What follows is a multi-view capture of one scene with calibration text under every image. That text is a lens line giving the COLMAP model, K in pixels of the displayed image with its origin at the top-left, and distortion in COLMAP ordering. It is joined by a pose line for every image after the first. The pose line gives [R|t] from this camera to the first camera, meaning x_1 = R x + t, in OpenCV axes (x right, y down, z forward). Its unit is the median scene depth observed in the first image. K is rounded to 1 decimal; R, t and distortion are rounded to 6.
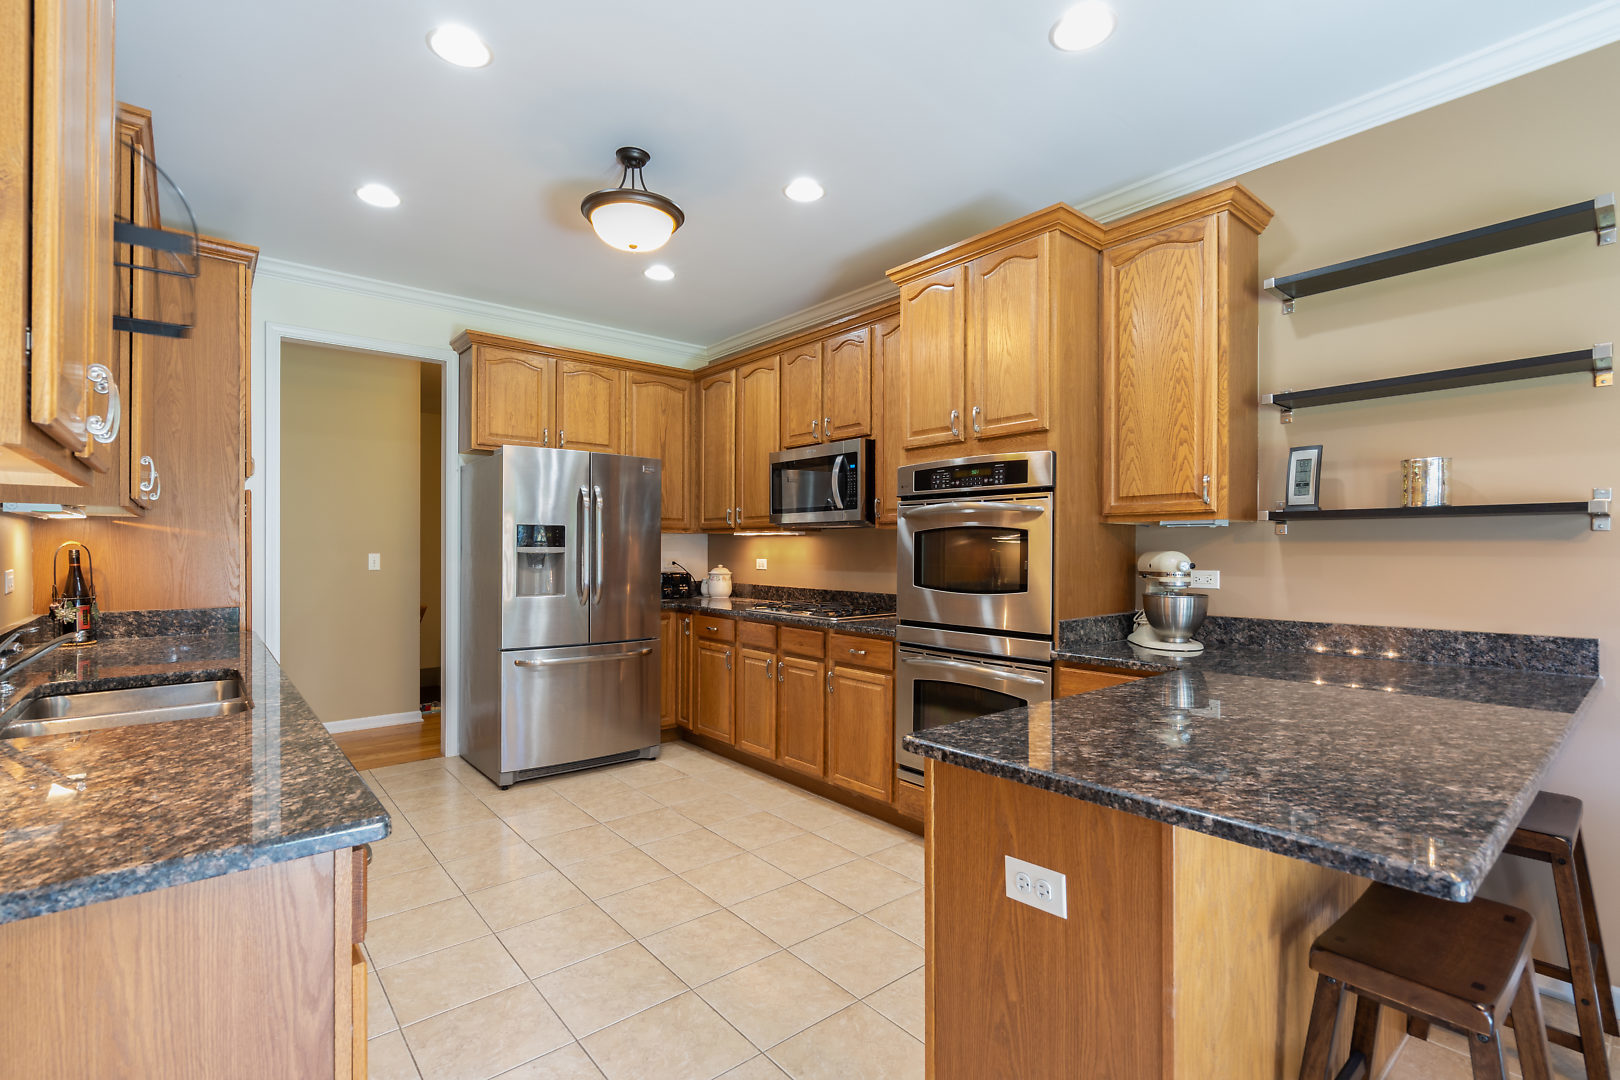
lens RADIAL K [[742.0, 0, 810.6], [0, 742.0, 551.1], [0, 0, 1]] dist [0.002176, 0.000188]
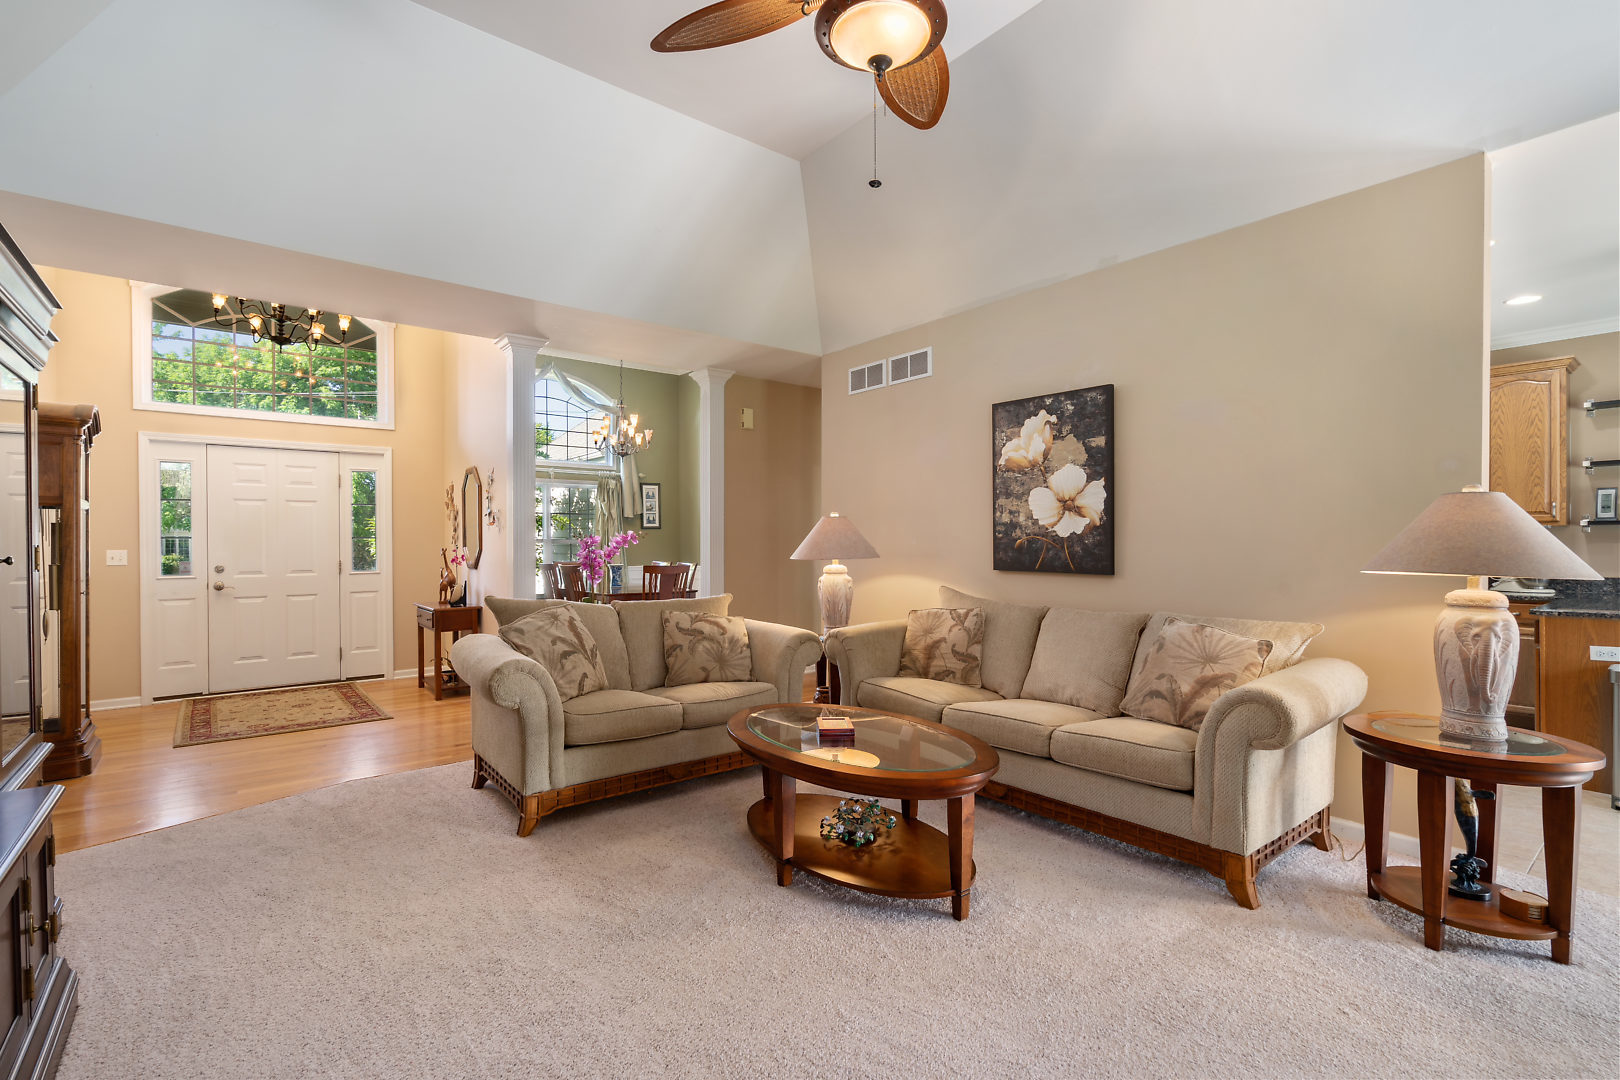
lens RADIAL K [[742.0, 0, 811.2], [0, 742.0, 545.2], [0, 0, 1]] dist [0.002176, 0.000188]
pose [[0.999359, -0.004813, -0.035483, -1.334700], [0.004727, 0.999986, -0.002503, 0.004121], [0.035495, 0.002334, 0.999367, -1.007544]]
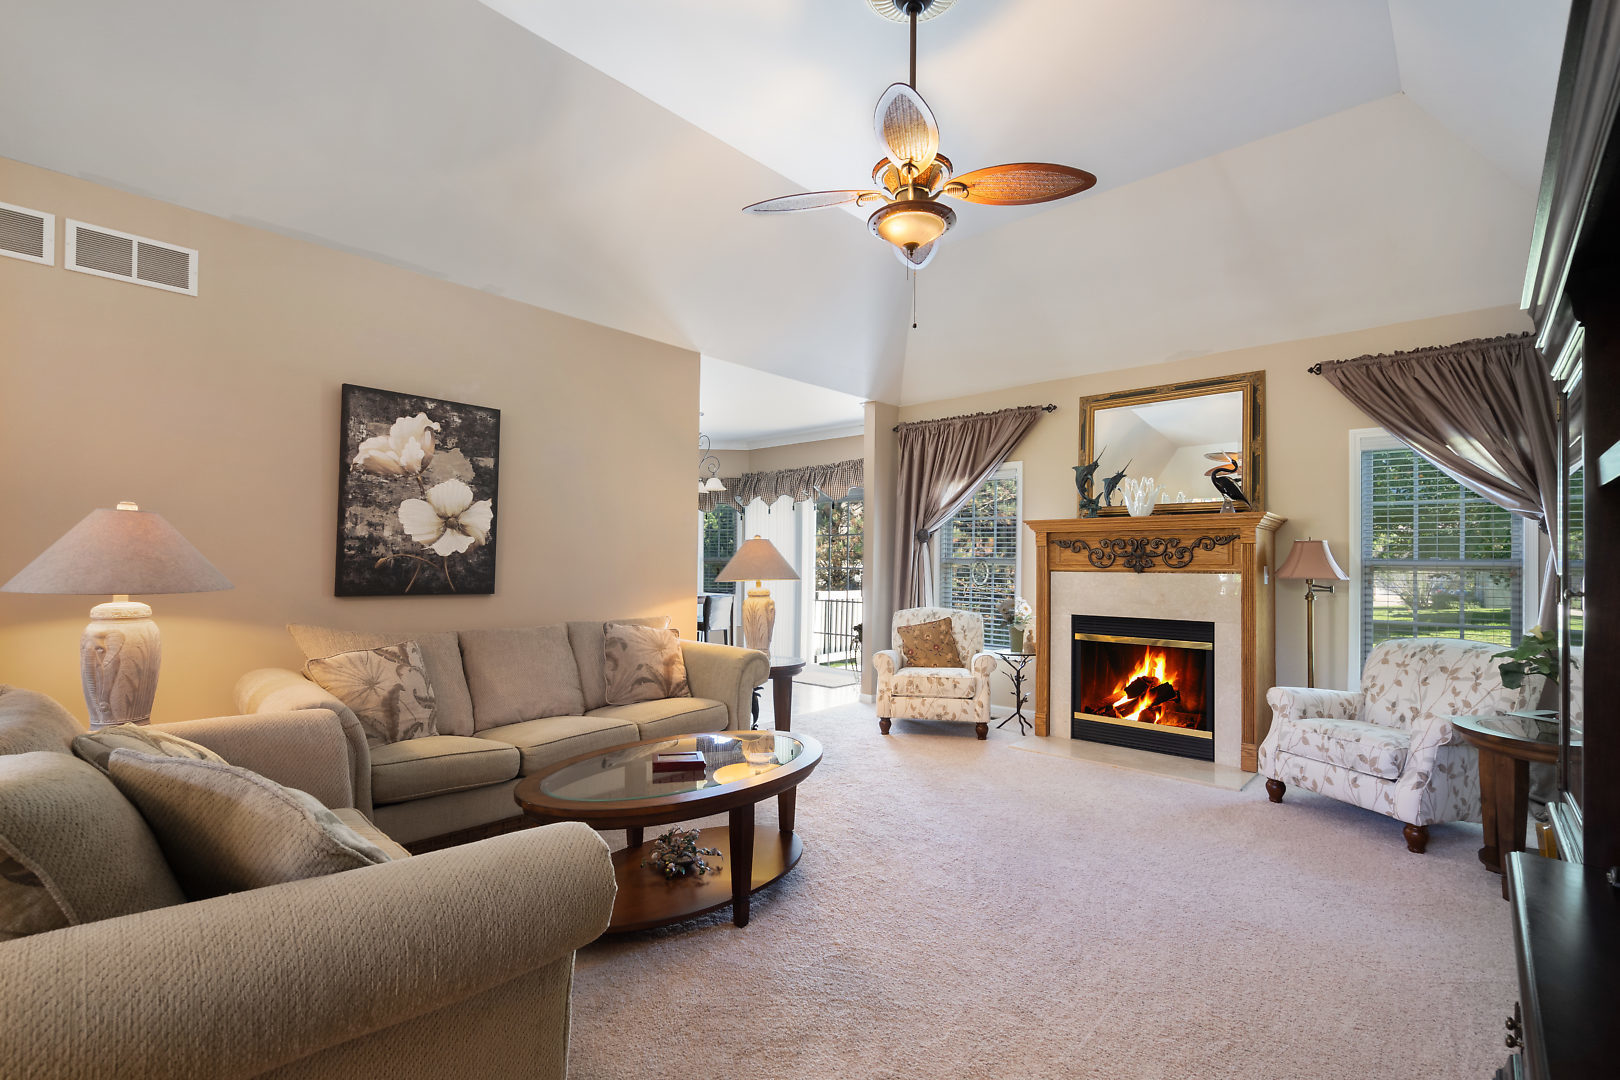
lens RADIAL K [[742.0, 0, 808.1], [0, 742.0, 546.8], [0, 0, 1]] dist [0.002176, 0.000188]
pose [[-0.133885, 0.019333, 0.990808, -2.418933], [0.000342, 0.999811, -0.019462, -0.004021], [-0.990997, -0.002267, -0.133866, 0.087861]]
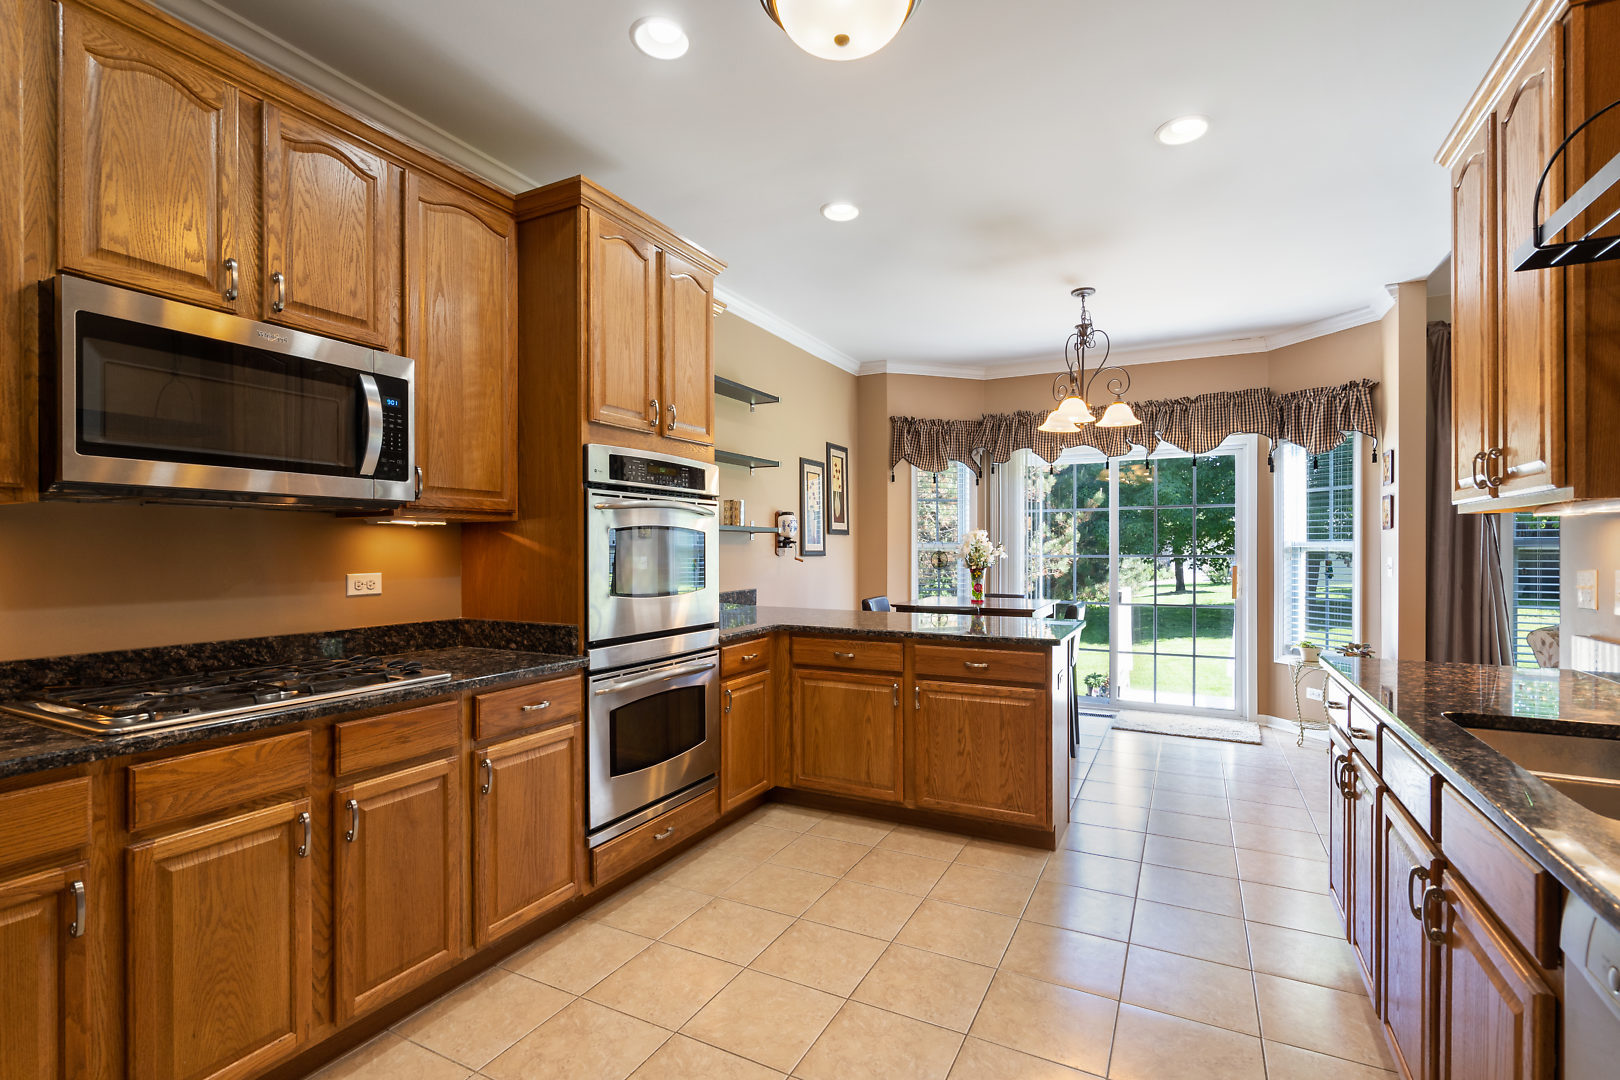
lens RADIAL K [[742.0, 0, 809.6], [0, 742.0, 549.5], [0, 0, 1]] dist [0.002176, 0.000188]
pose [[-0.382737, -0.003641, 0.923850, -0.839660], [0.003643, 0.999979, 0.005450, -0.008712], [-0.923850, 0.005451, -0.382715, 1.345129]]
